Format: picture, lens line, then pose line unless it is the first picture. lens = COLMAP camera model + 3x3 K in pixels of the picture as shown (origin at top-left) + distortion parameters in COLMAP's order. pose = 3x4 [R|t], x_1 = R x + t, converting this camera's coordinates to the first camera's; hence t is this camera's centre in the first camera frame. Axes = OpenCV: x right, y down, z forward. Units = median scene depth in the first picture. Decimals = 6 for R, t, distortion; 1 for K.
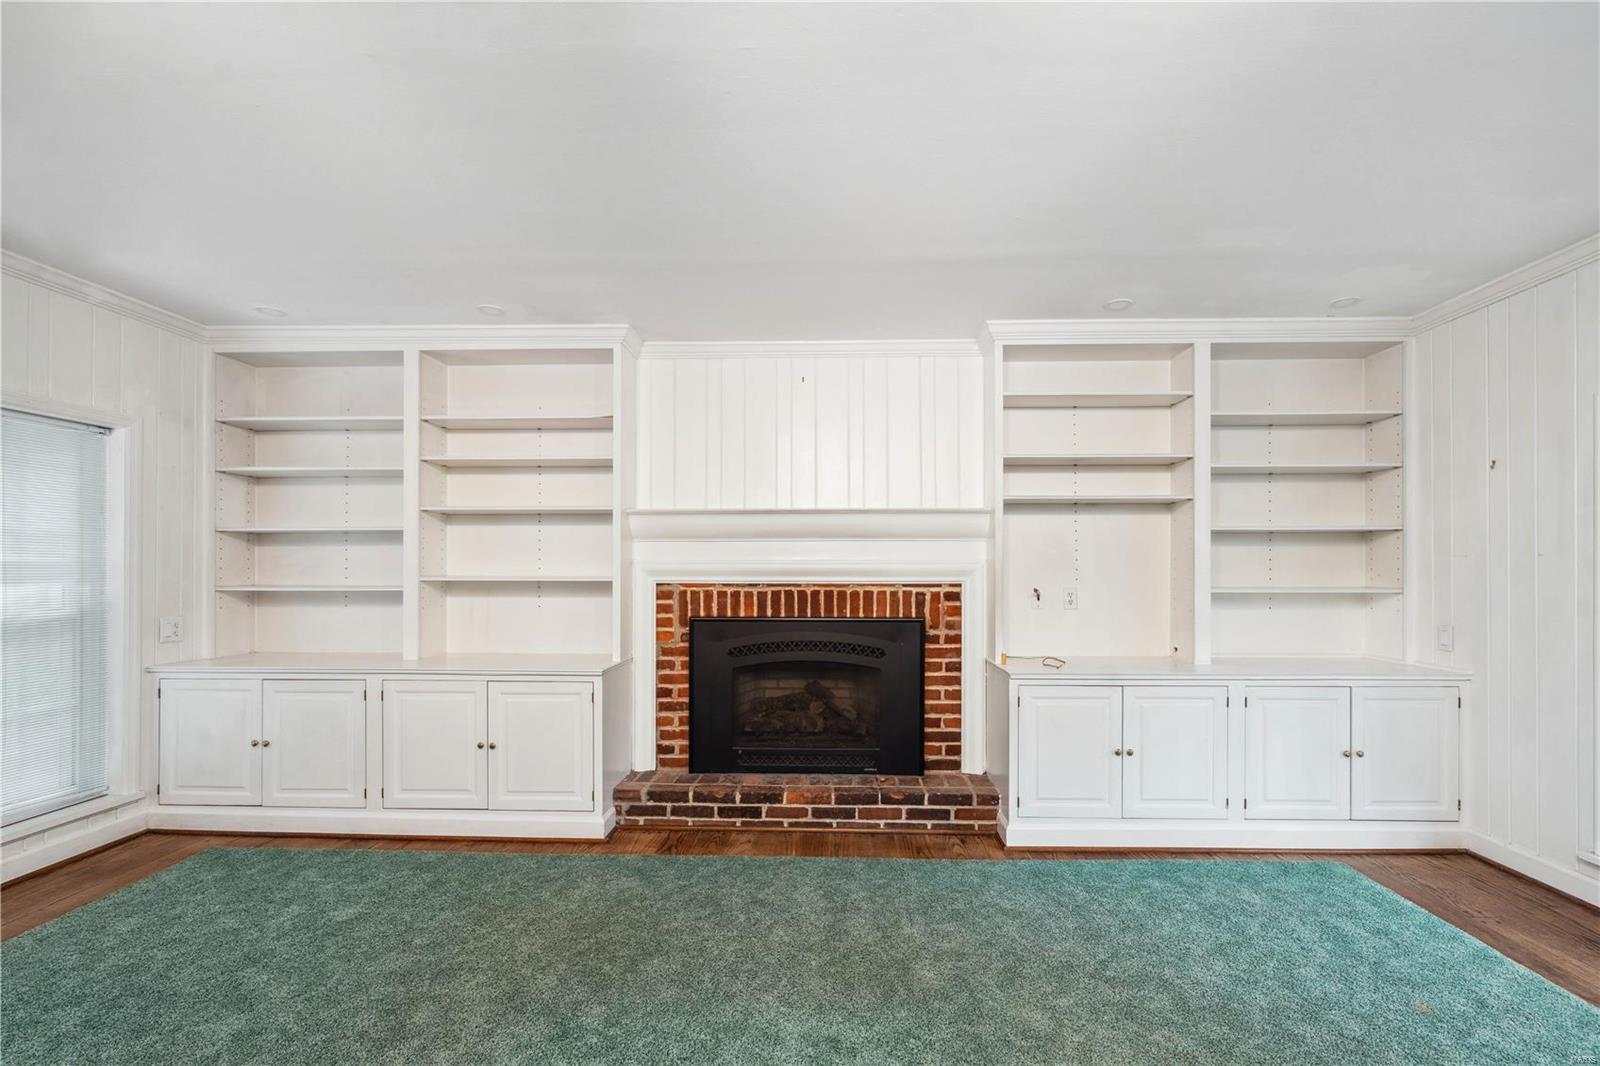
lens RADIAL K [[727.7, 0, 799.7], [0, 727.7, 563.9], [0, 0, 1]] dist [-0.011566, 0.004011]
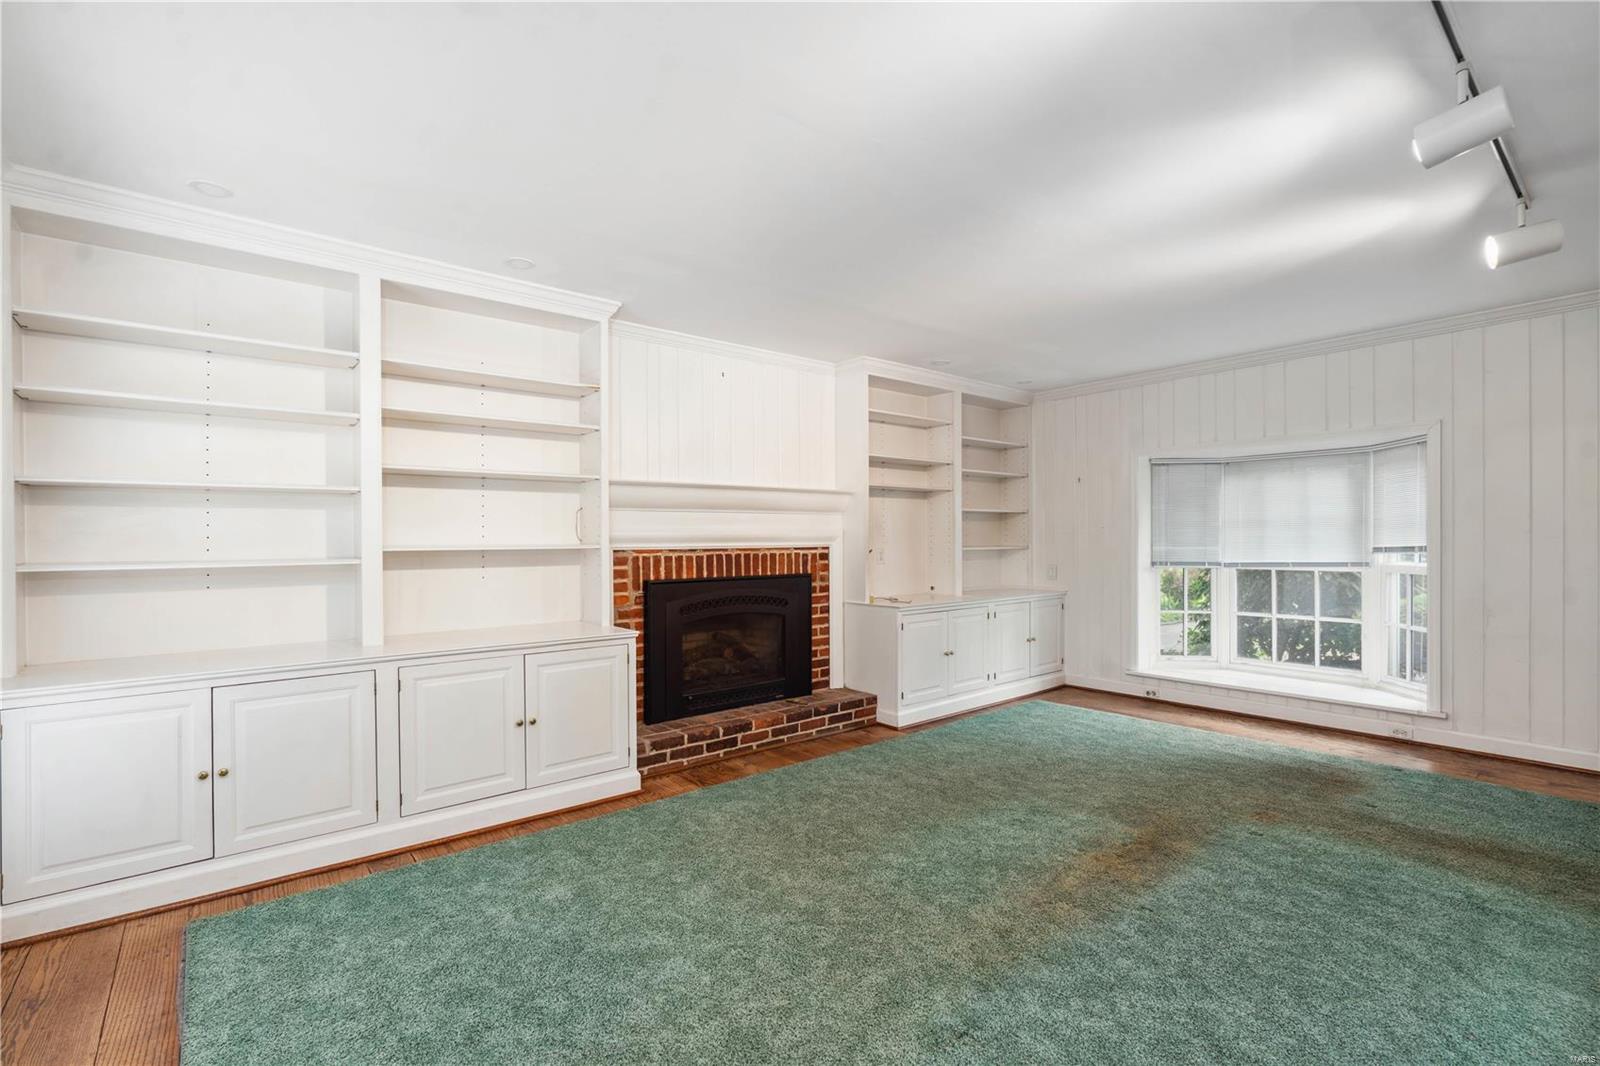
lens RADIAL K [[727.7, 0, 798.7], [0, 727.7, 526.8], [0, 0, 1]] dist [-0.011566, 0.004011]
pose [[0.745626, 0.005692, 0.666341, -0.751656], [-0.001058, 0.999972, -0.007358, 0.000651], [-0.666364, 0.004781, 0.745611, 0.046821]]
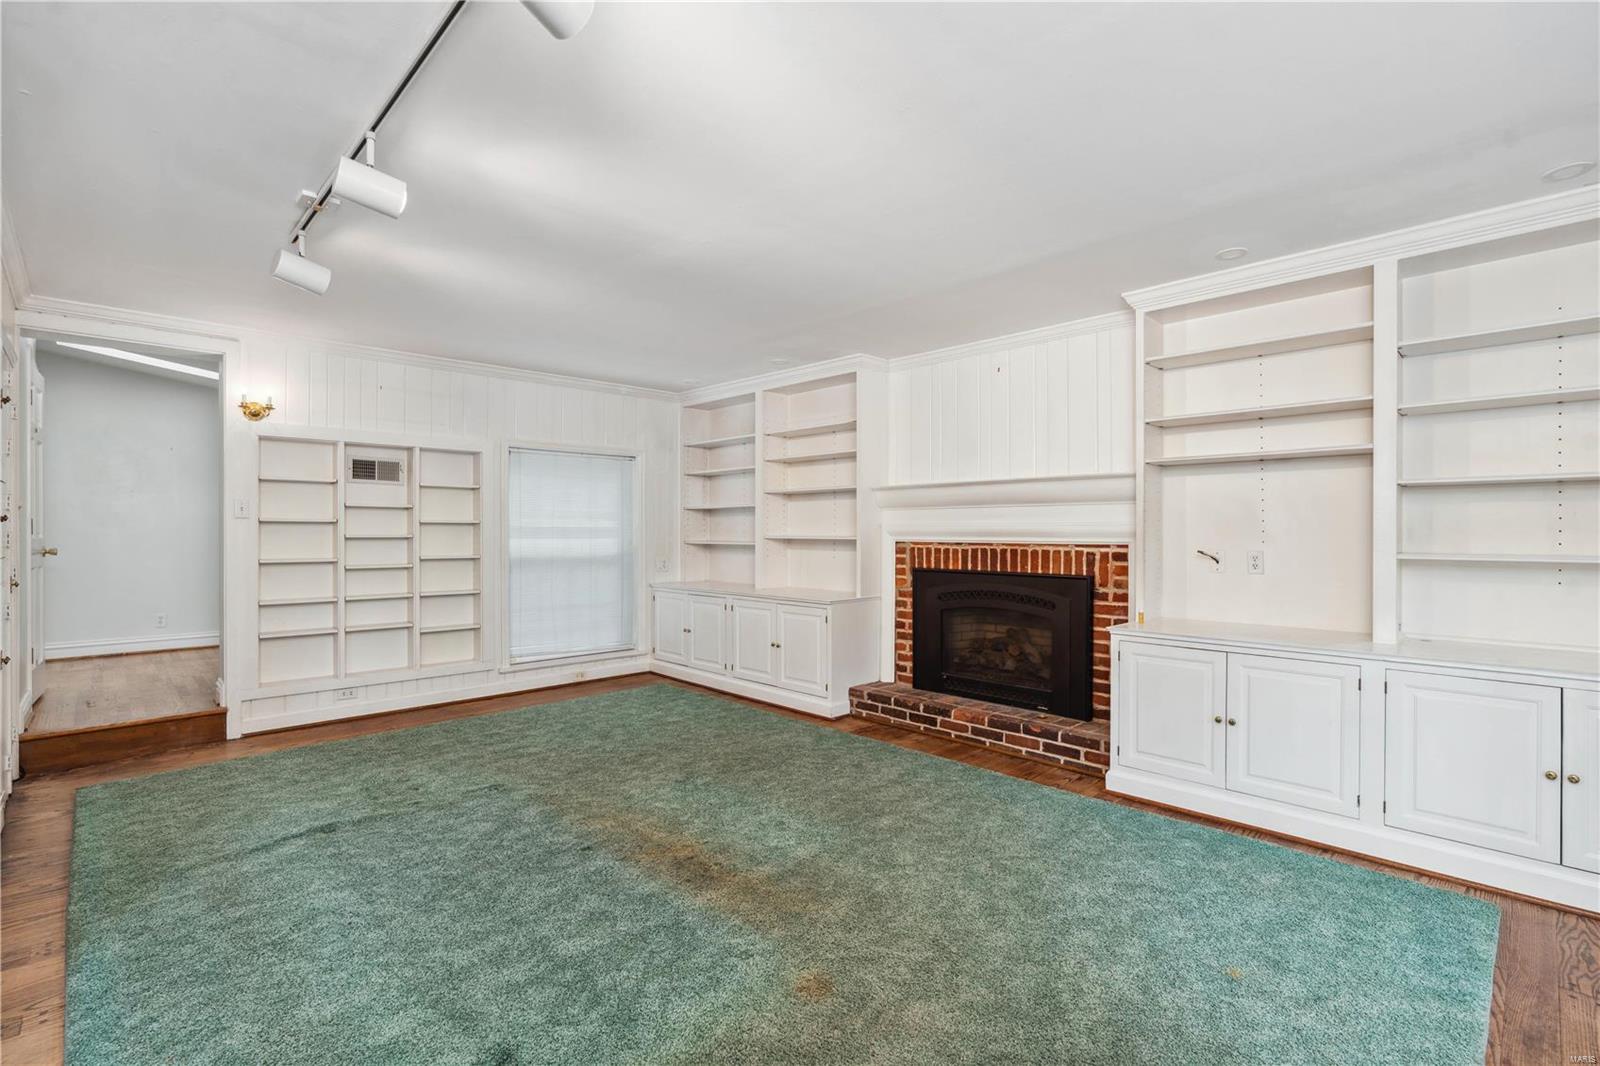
lens RADIAL K [[727.7, 0, 804.3], [0, 727.7, 525.3], [0, 0, 1]] dist [-0.011566, 0.004011]
pose [[0.725506, -0.005358, -0.688195, 0.638931], [0.008712, 0.999961, 0.001400, -0.006311], [0.688160, -0.007011, 0.725525, -0.076183]]
